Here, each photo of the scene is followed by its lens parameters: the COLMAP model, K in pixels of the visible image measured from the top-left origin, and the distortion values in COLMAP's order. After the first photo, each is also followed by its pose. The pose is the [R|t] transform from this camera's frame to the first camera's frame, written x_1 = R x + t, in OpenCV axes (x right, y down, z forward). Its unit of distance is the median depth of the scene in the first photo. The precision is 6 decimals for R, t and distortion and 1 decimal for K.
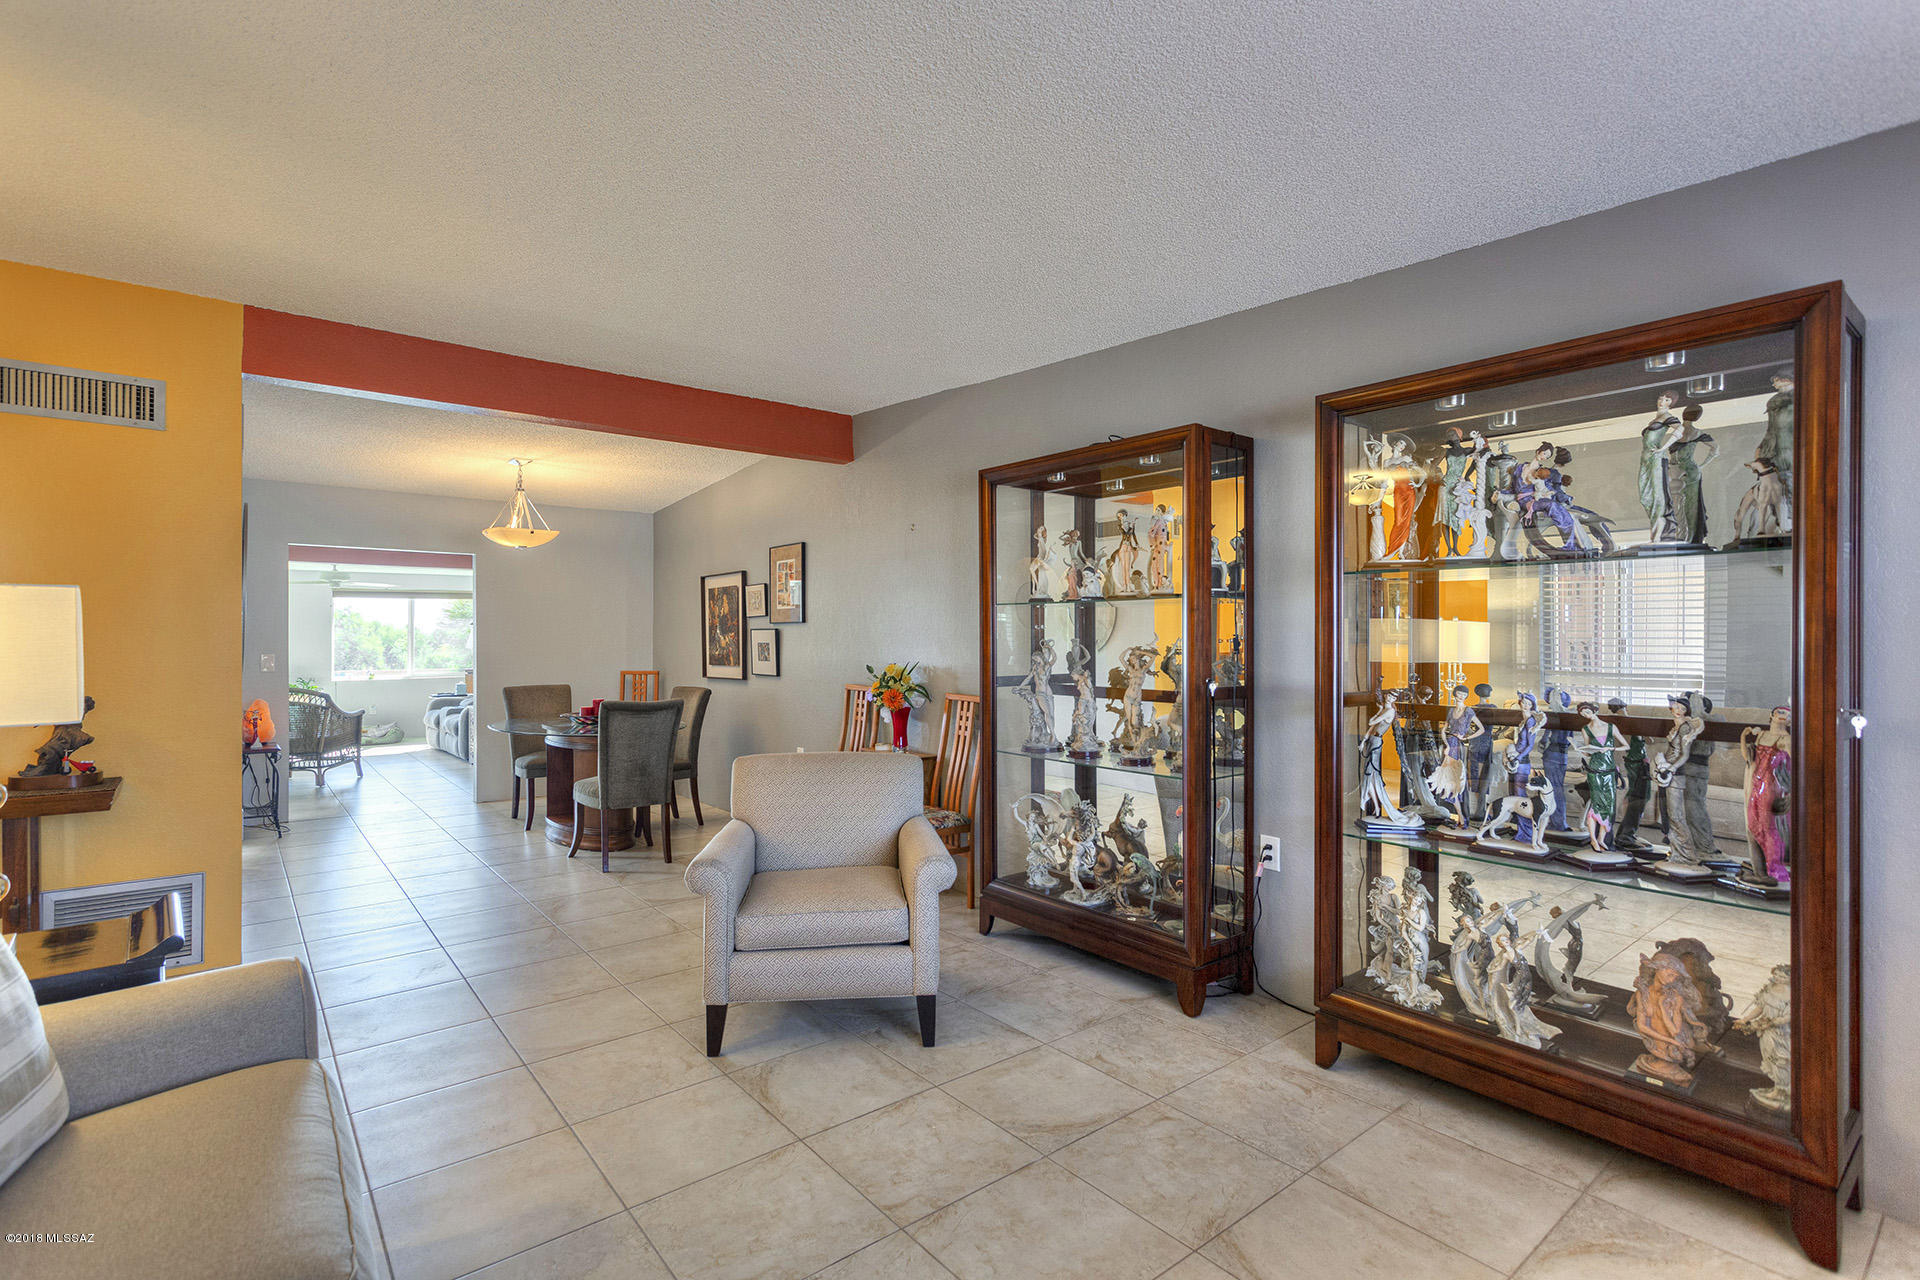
lens RADIAL K [[898.5, 0, 947.4], [0, 898.5, 638.0], [0, 0, 1]] dist [0.001070, -0.000026]
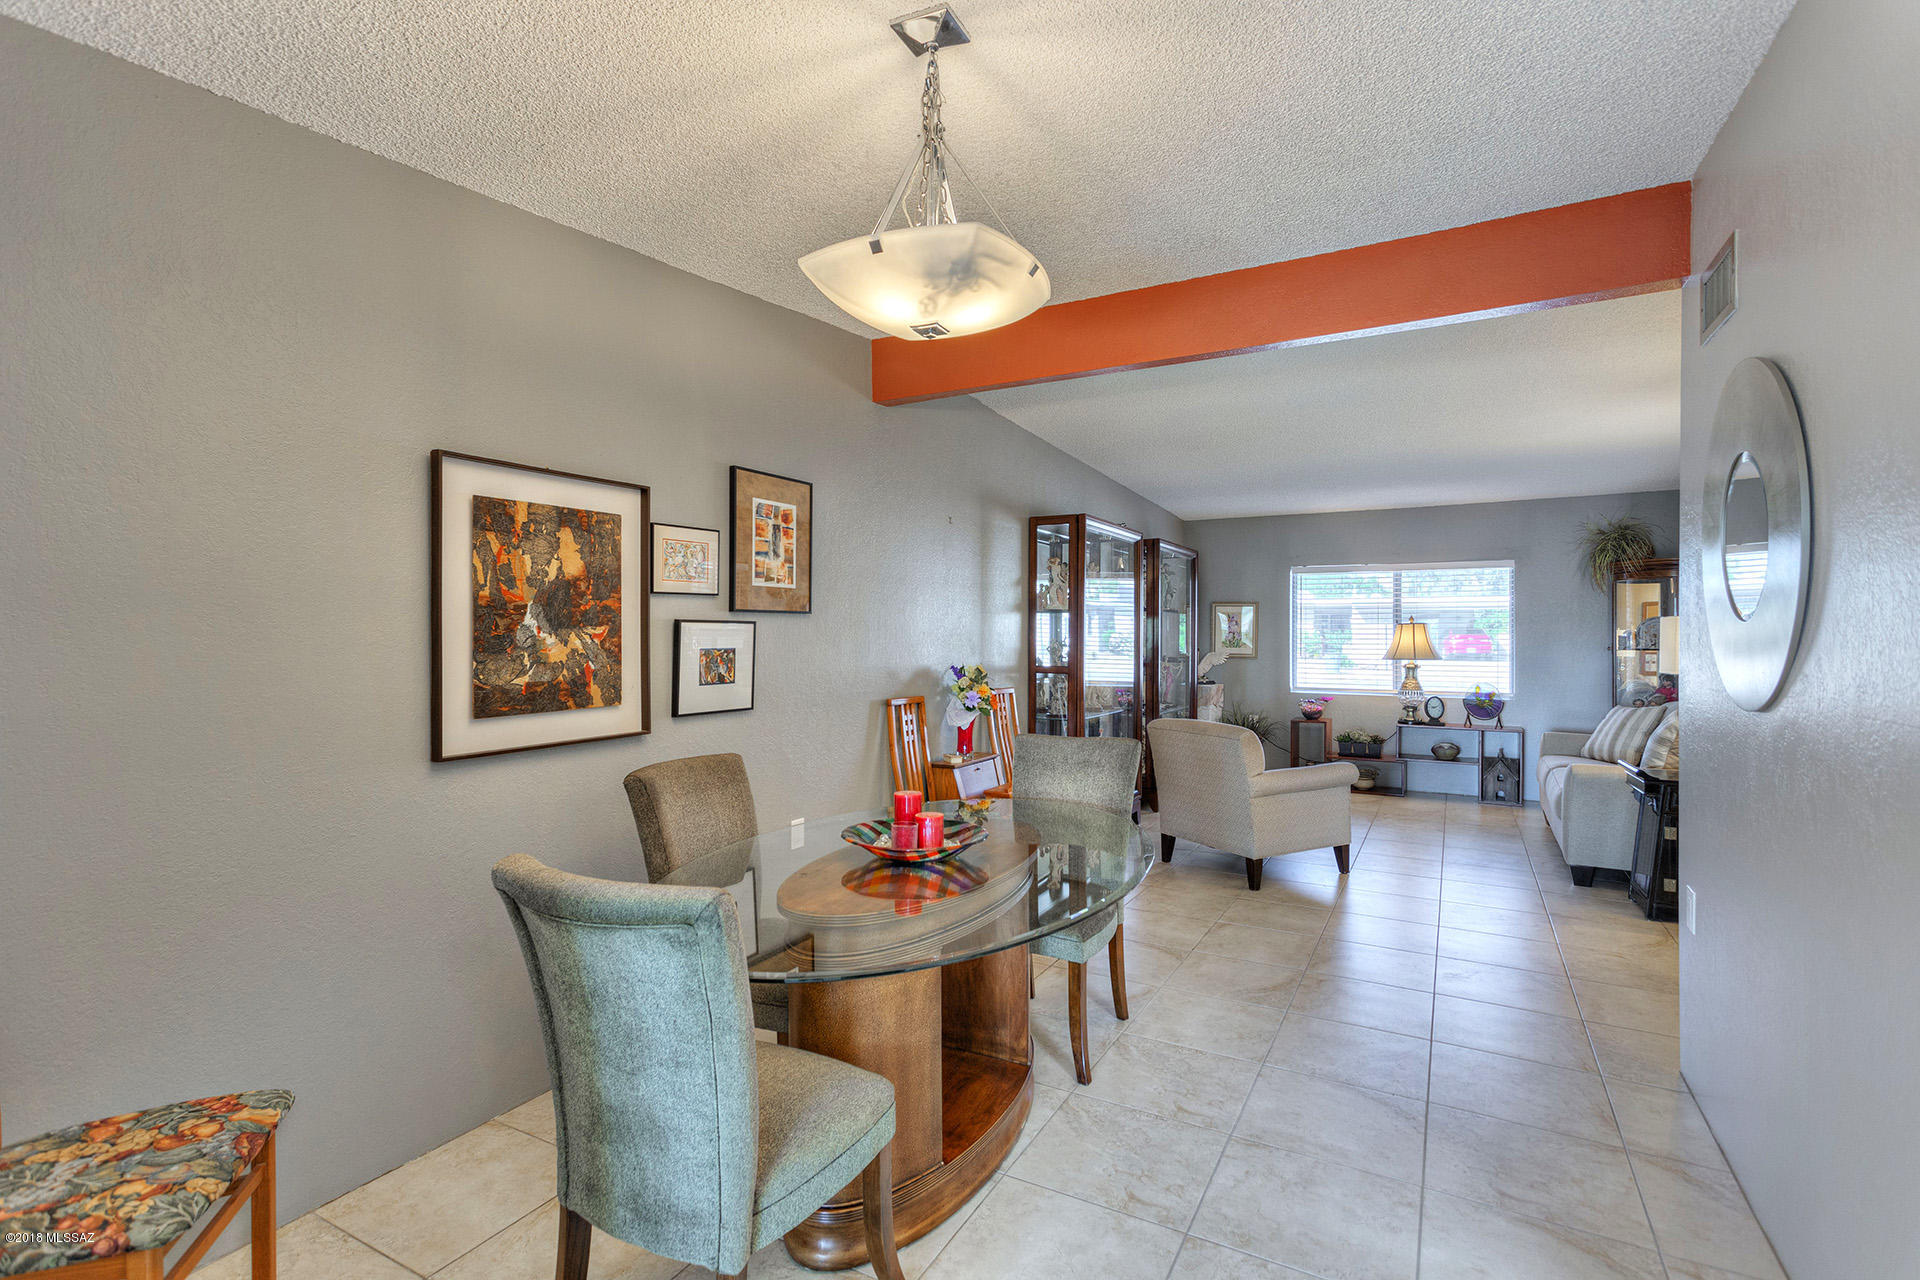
lens RADIAL K [[898.5, 0, 957.4], [0, 898.5, 641.4], [0, 0, 1]] dist [0.001070, -0.000026]
pose [[-0.372487, -0.003225, 0.928032, -0.670148], [0.003580, 0.999982, 0.004912, -0.000411], [-0.928030, 0.005152, -0.372469, 0.983857]]
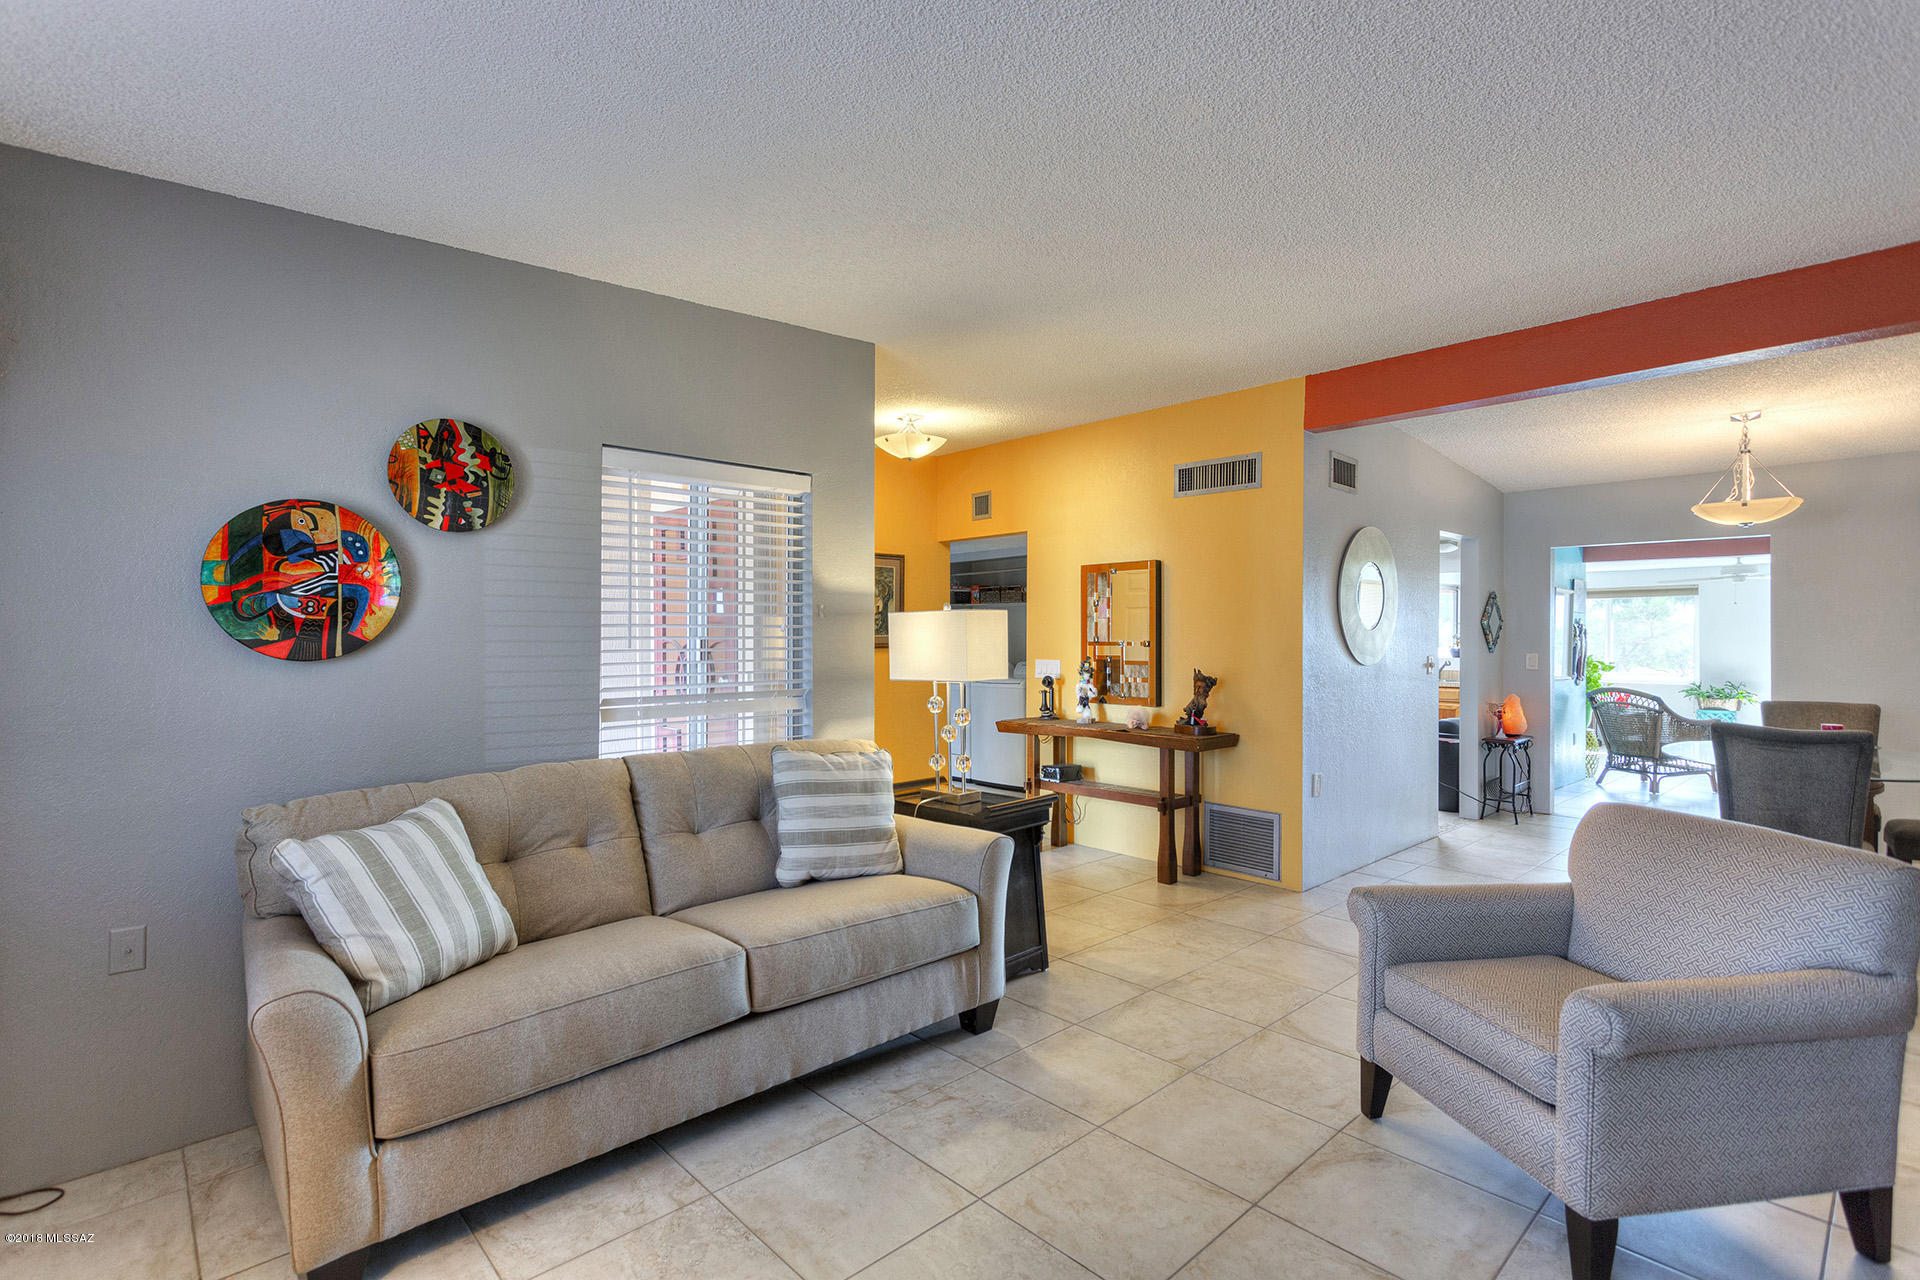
lens RADIAL K [[898.5, 0, 966.1], [0, 898.5, 639.8], [0, 0, 1]] dist [0.001070, -0.000026]
pose [[0.078992, 0.003542, -0.996869, 0.241547], [-0.001001, 0.999993, 0.003474, -0.000608], [0.996875, 0.000723, 0.078995, 0.224093]]
